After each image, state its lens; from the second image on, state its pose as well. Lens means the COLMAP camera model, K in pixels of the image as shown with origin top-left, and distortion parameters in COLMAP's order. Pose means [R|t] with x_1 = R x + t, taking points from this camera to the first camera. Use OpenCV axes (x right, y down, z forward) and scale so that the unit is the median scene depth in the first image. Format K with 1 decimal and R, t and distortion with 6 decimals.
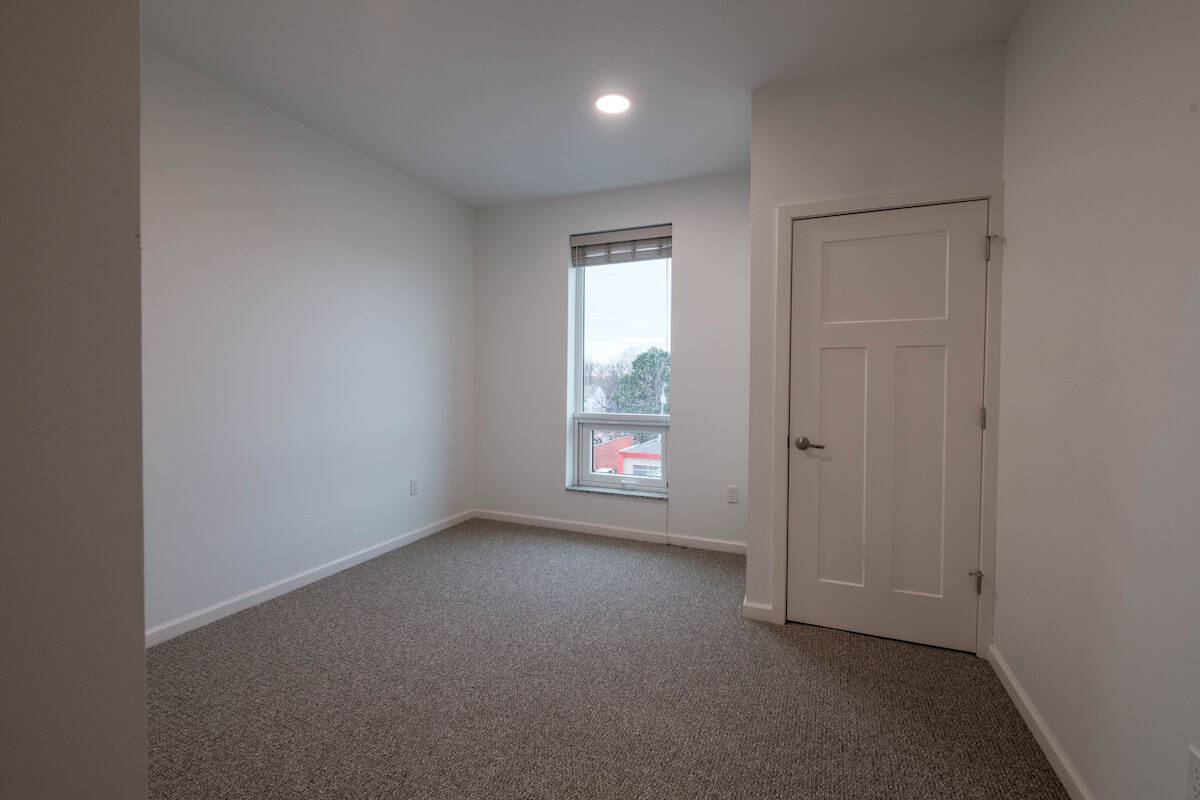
lens RADIAL K [[512.0, 0, 600.0], [0, 512.0, 400.0], [0, 0, 1]] dist [0.000098, -0.000364]
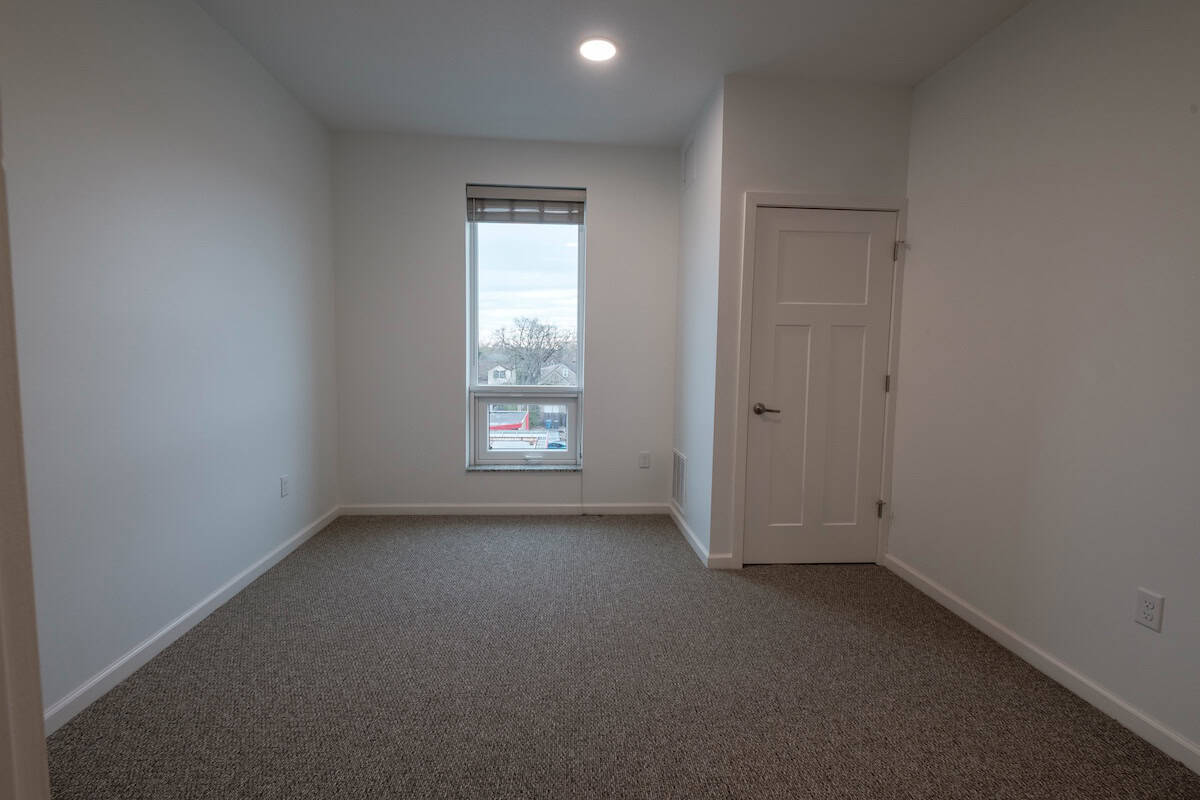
lens RADIAL K [[512.0, 0, 600.0], [0, 512.0, 400.0], [0, 0, 1]] dist [0.000098, -0.000364]
pose [[0.891779, -0.034122, 0.451184, -0.291977], [0.006948, 0.998068, 0.061748, -0.004789], [-0.452419, -0.051931, 0.890292, 0.104172]]
